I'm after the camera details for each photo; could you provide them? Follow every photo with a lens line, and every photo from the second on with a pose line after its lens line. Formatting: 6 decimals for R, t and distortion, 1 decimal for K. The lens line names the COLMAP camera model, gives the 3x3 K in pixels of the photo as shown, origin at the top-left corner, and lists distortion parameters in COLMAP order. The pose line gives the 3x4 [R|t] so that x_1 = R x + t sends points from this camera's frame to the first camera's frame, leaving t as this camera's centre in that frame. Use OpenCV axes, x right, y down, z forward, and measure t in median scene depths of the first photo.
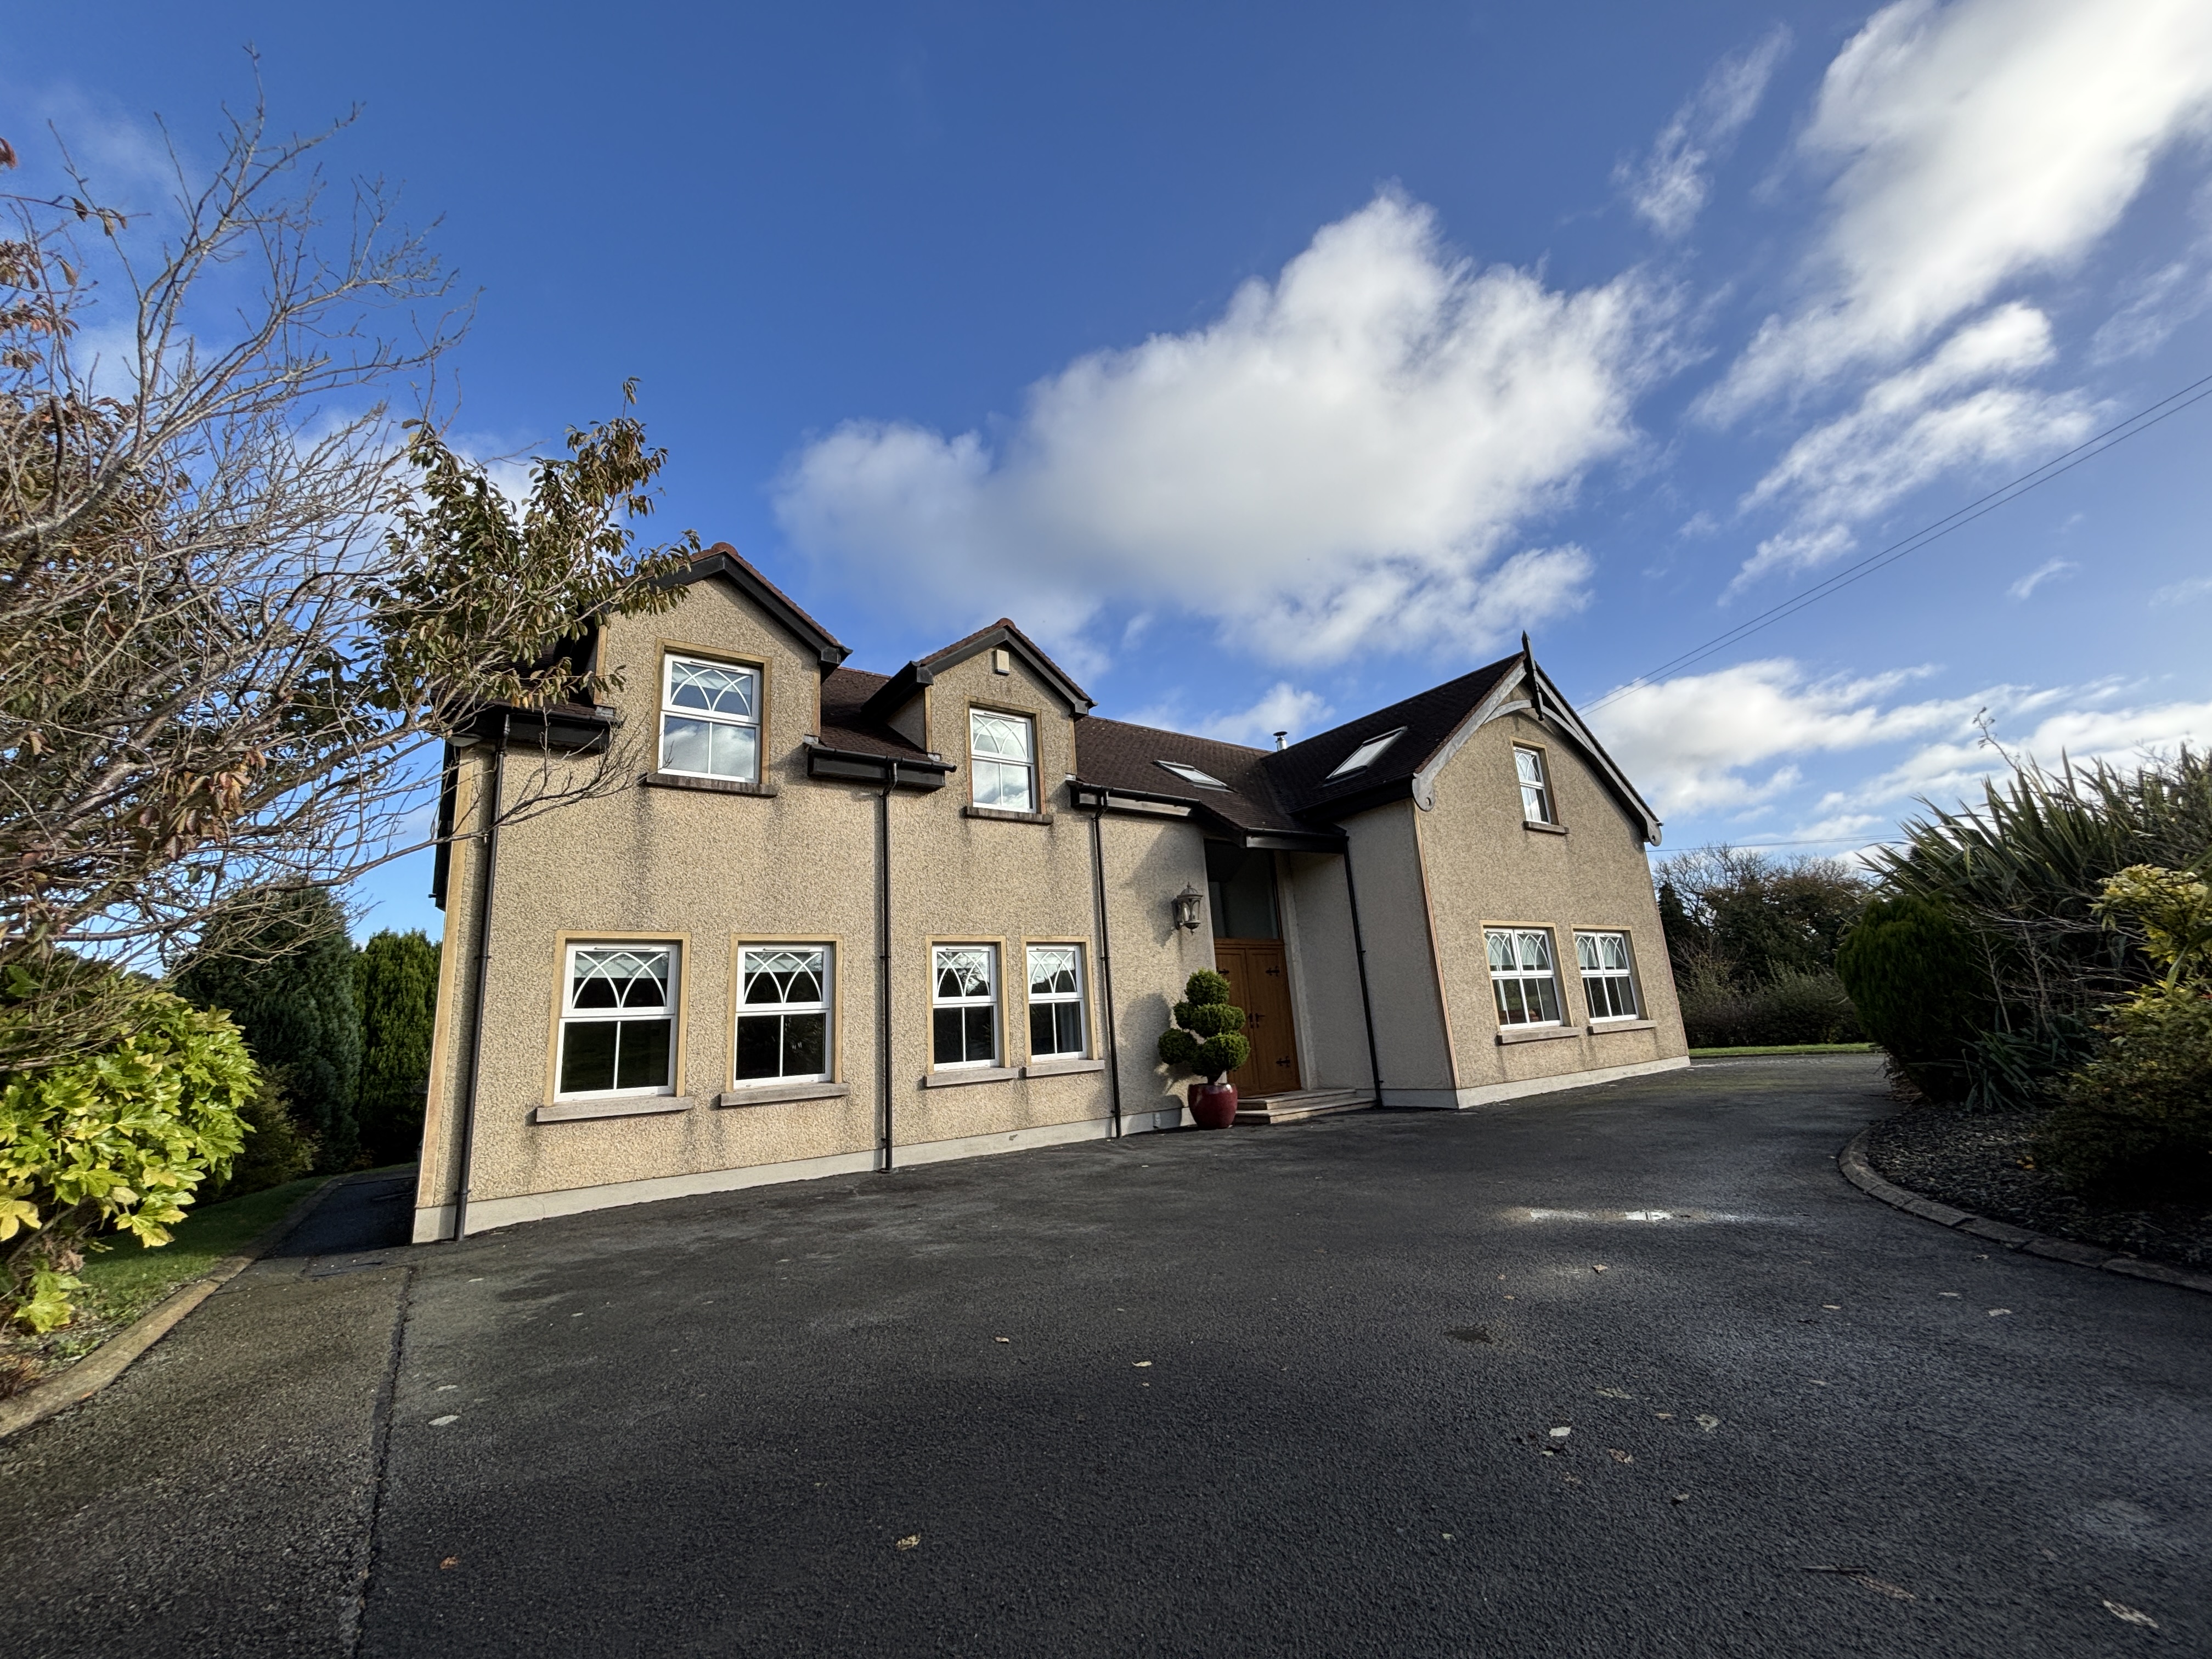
lens RADIAL K [[887.2, 0, 1104.0], [0, 887.2, 827.2], [0, 0, 1]] dist [0.010501, -0.000147]
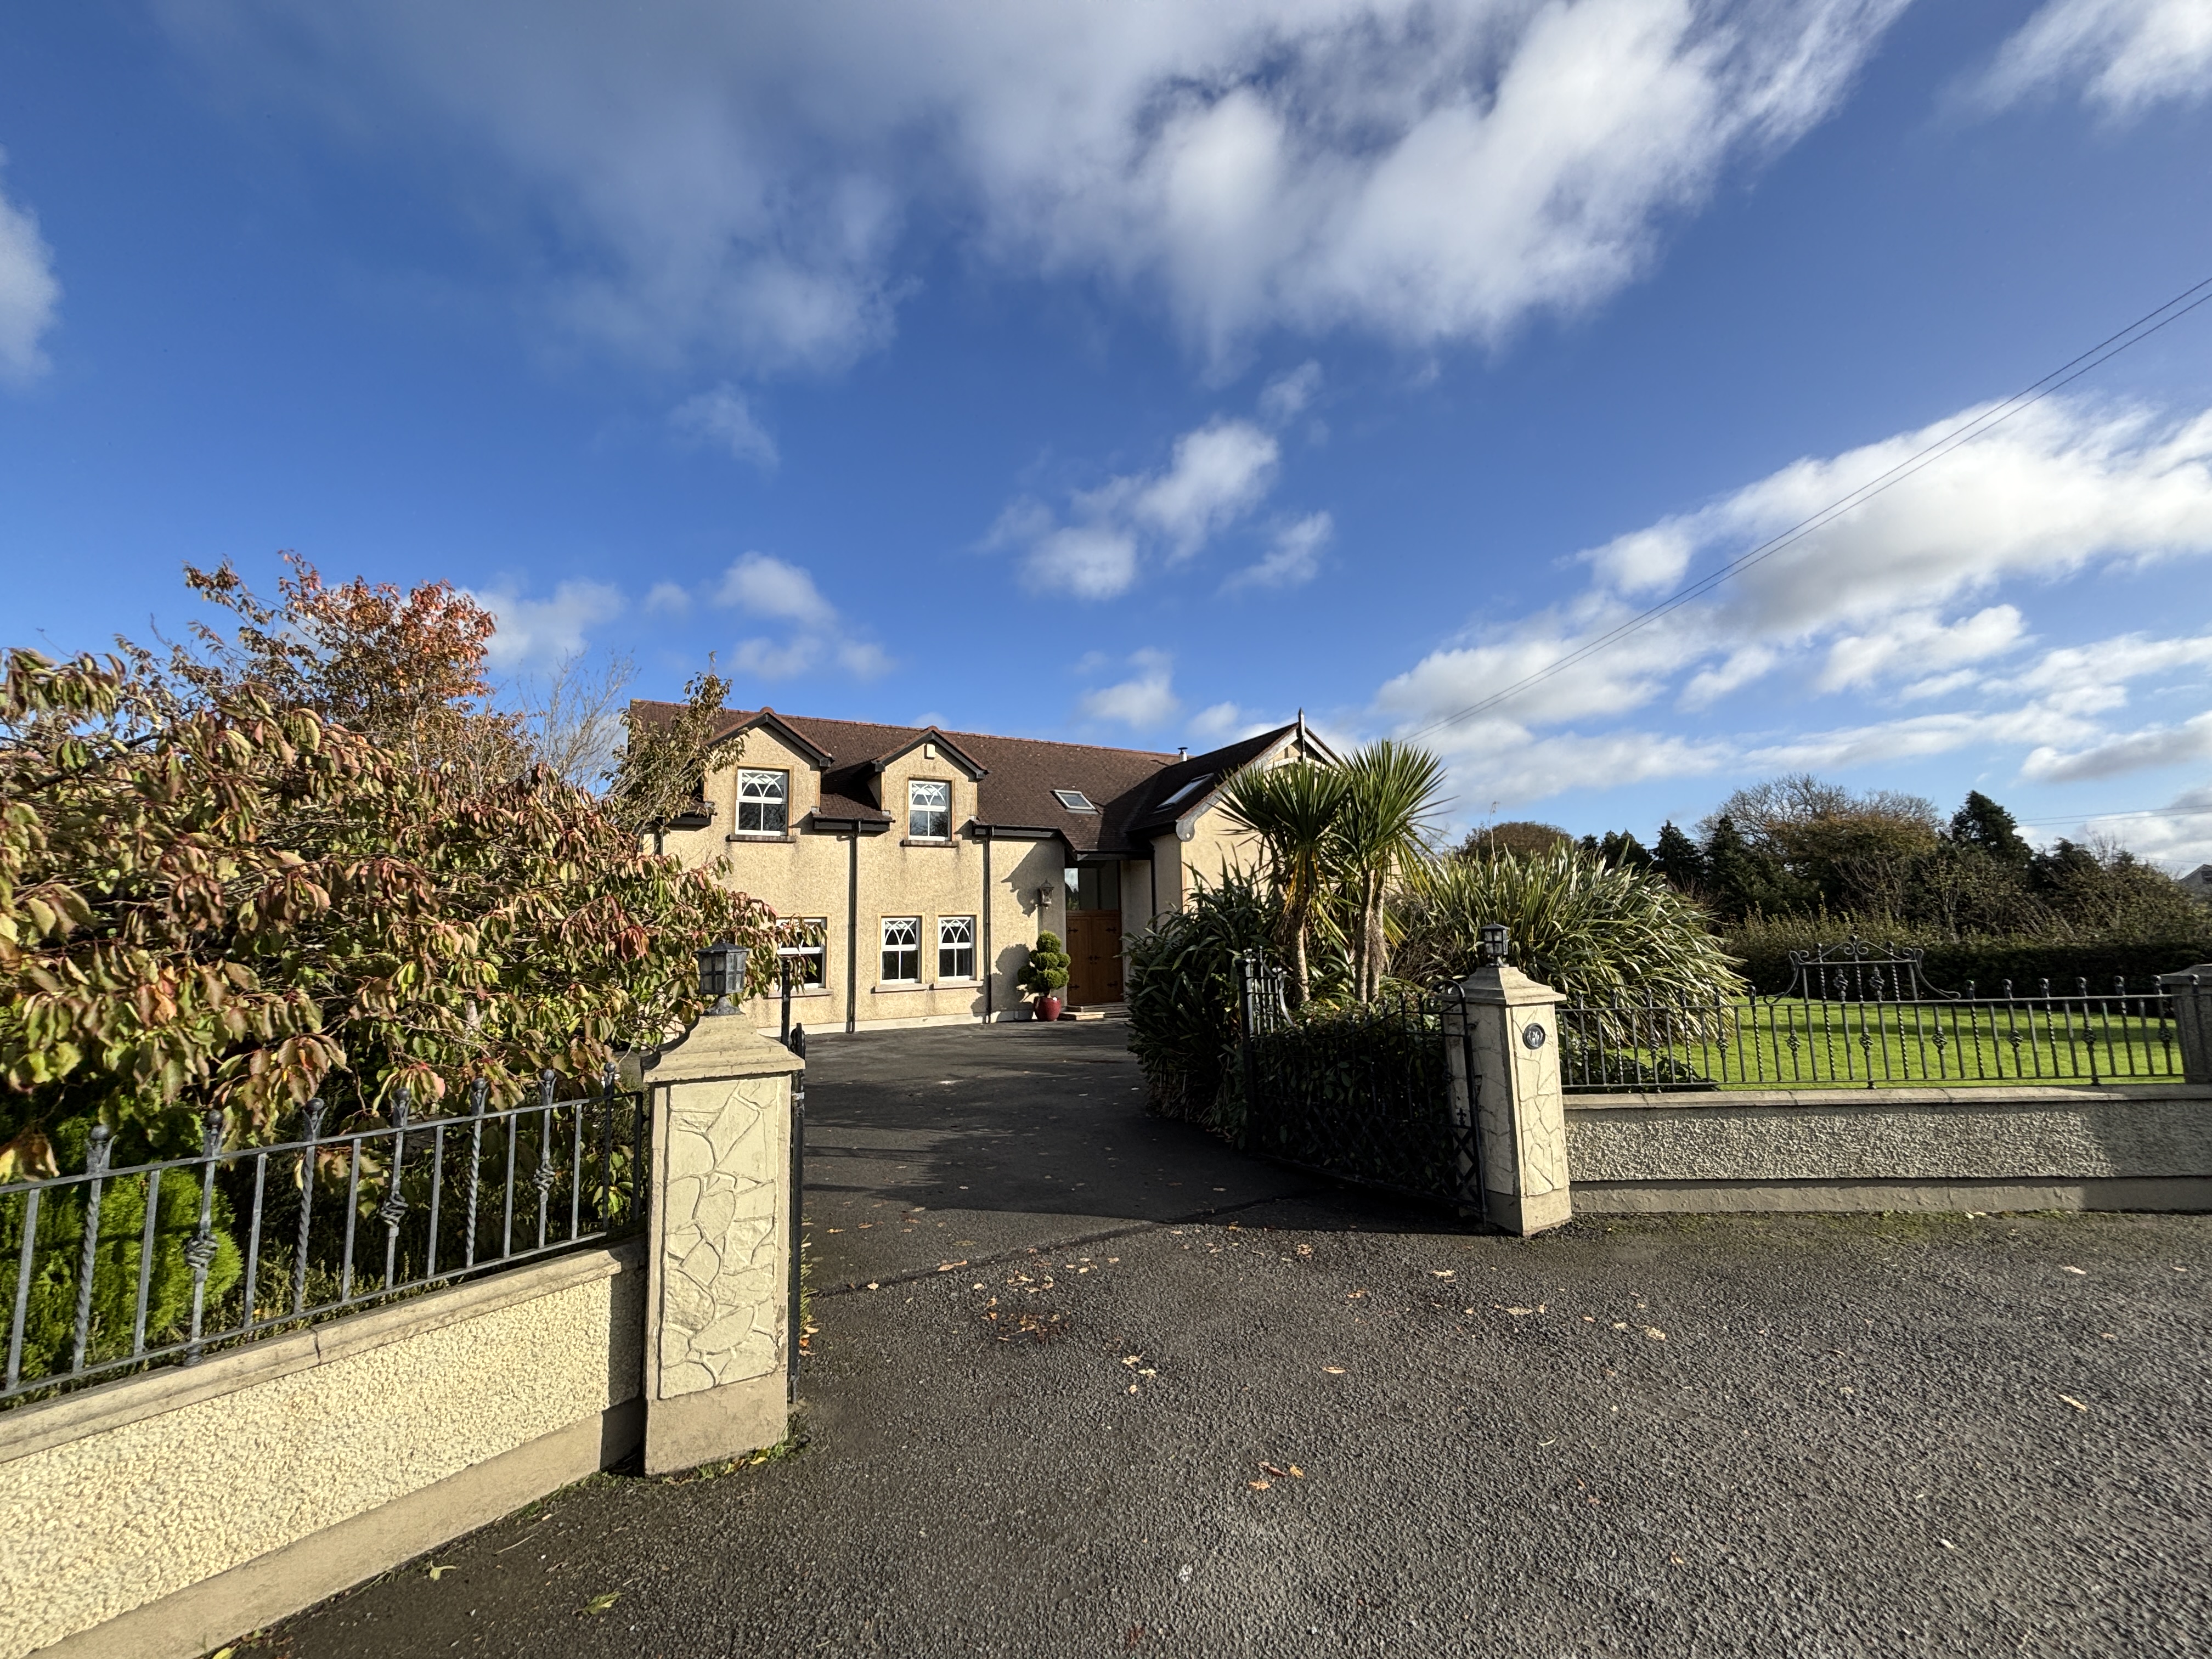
lens RADIAL K [[887.2, 0, 1104.0], [0, 887.2, 827.2], [0, 0, 1]] dist [0.010501, -0.000147]
pose [[0.994990, 0.021932, -0.097535, 0.412419], [-0.012498, 0.995273, 0.096306, -0.221581], [0.099186, -0.094605, 0.990561, -0.717315]]
